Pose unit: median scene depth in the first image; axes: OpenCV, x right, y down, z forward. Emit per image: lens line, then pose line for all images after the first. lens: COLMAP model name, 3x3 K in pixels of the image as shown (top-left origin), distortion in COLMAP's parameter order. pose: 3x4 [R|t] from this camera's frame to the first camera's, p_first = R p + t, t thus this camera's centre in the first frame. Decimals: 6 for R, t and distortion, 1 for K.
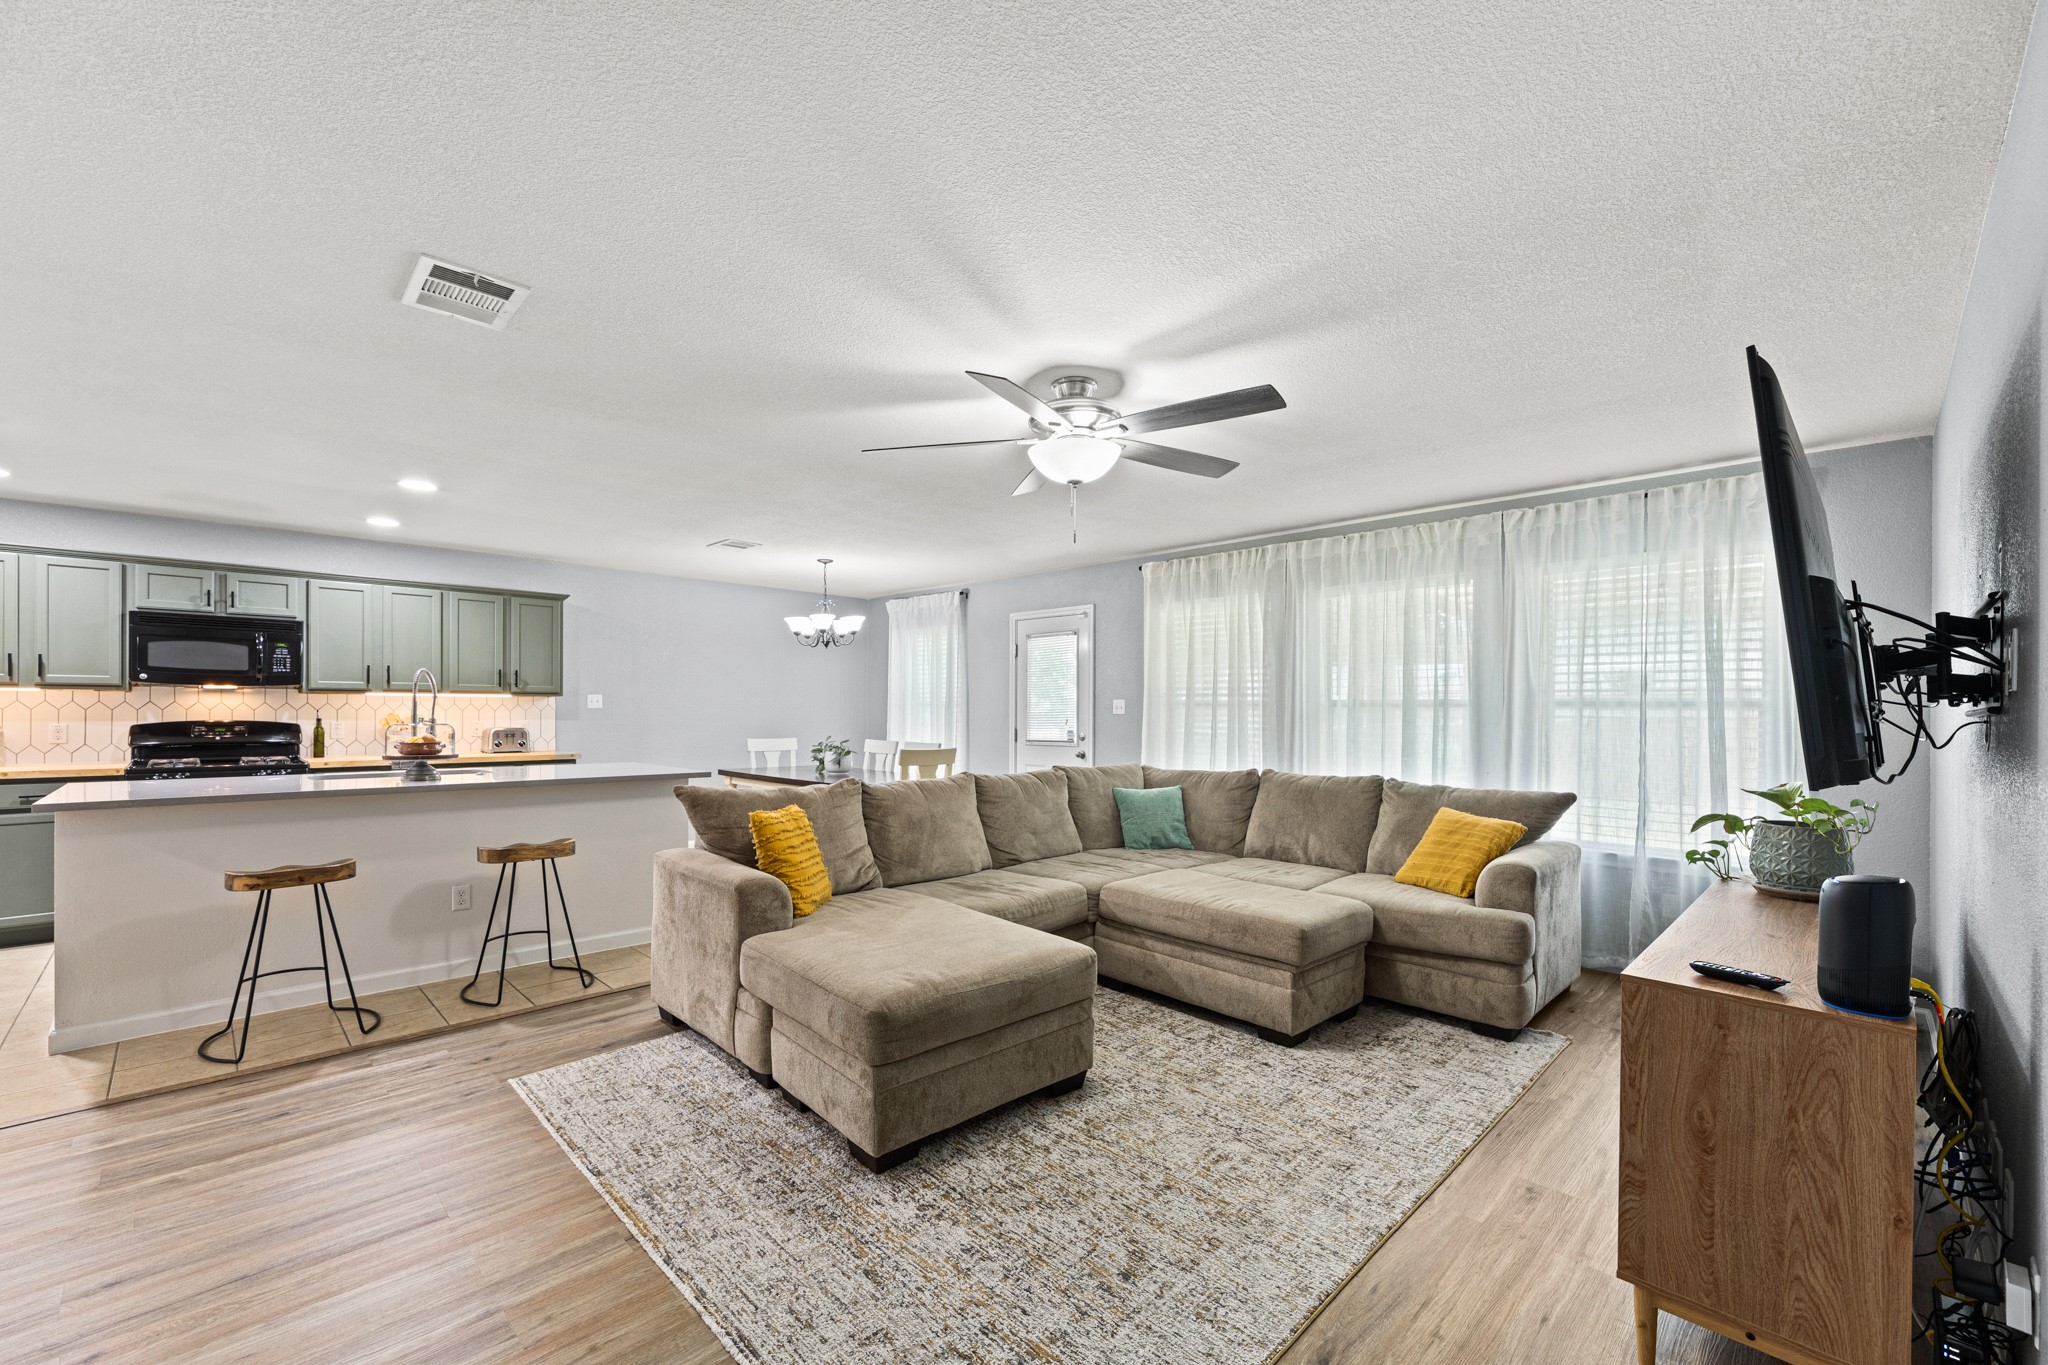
lens RADIAL K [[839.7, 0, 1031.1], [0, 839.7, 683.7], [0, 0, 1]] dist [-0.000528, -0.000047]
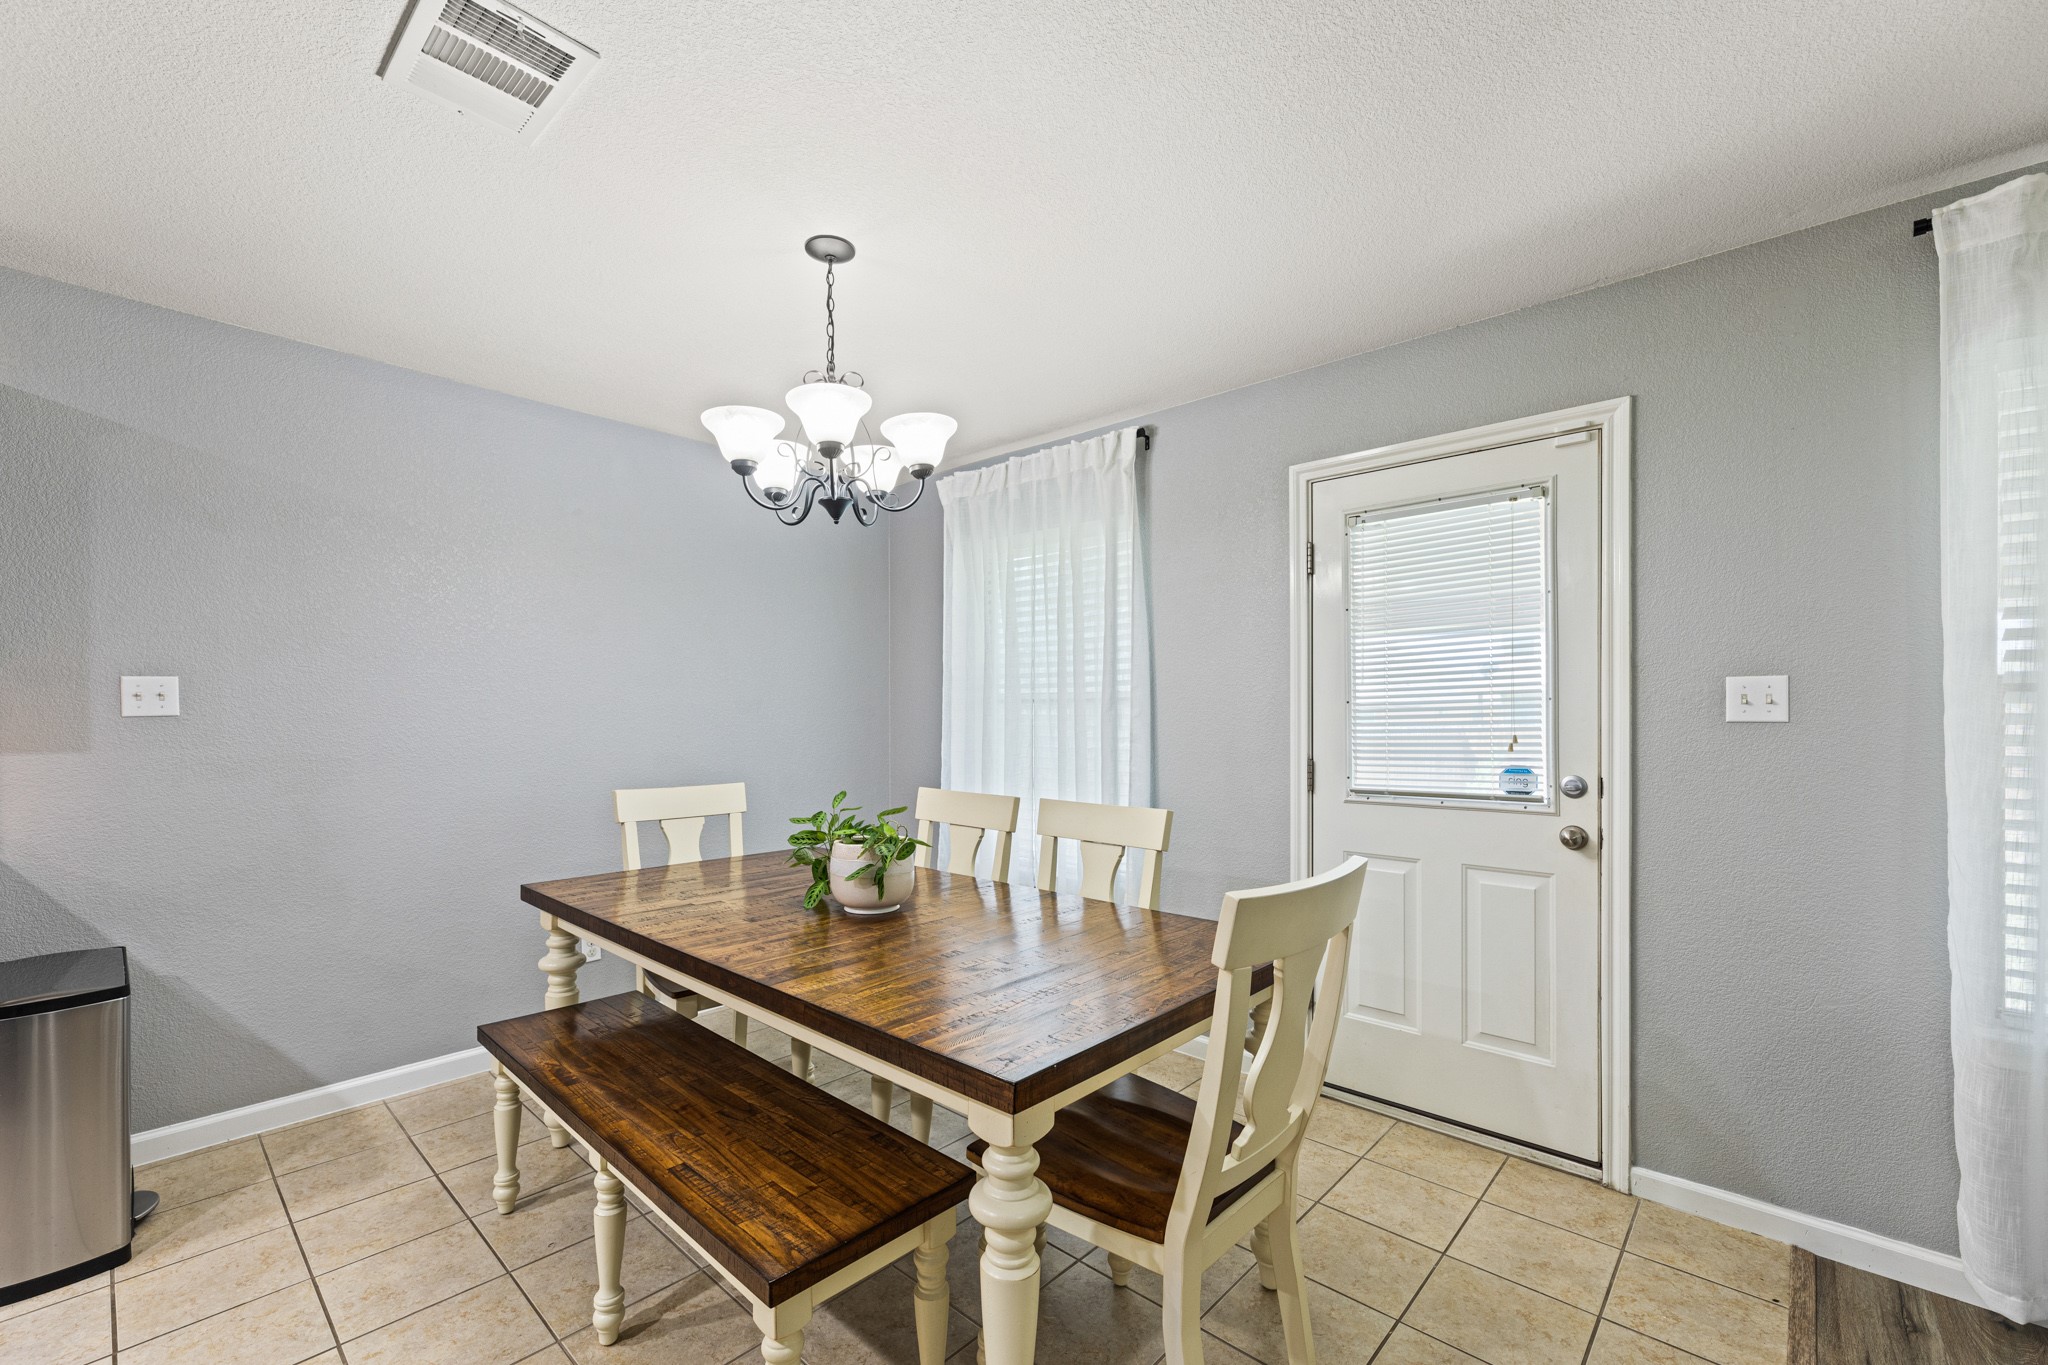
lens RADIAL K [[839.7, 0, 1017.8], [0, 839.7, 689.6], [0, 0, 1]] dist [-0.000528, -0.000047]
pose [[0.998993, -0.007207, 0.044277, -0.185727], [0.006969, 0.999960, 0.005537, 0.019892], [-0.044315, -0.005223, 0.999004, 0.664109]]
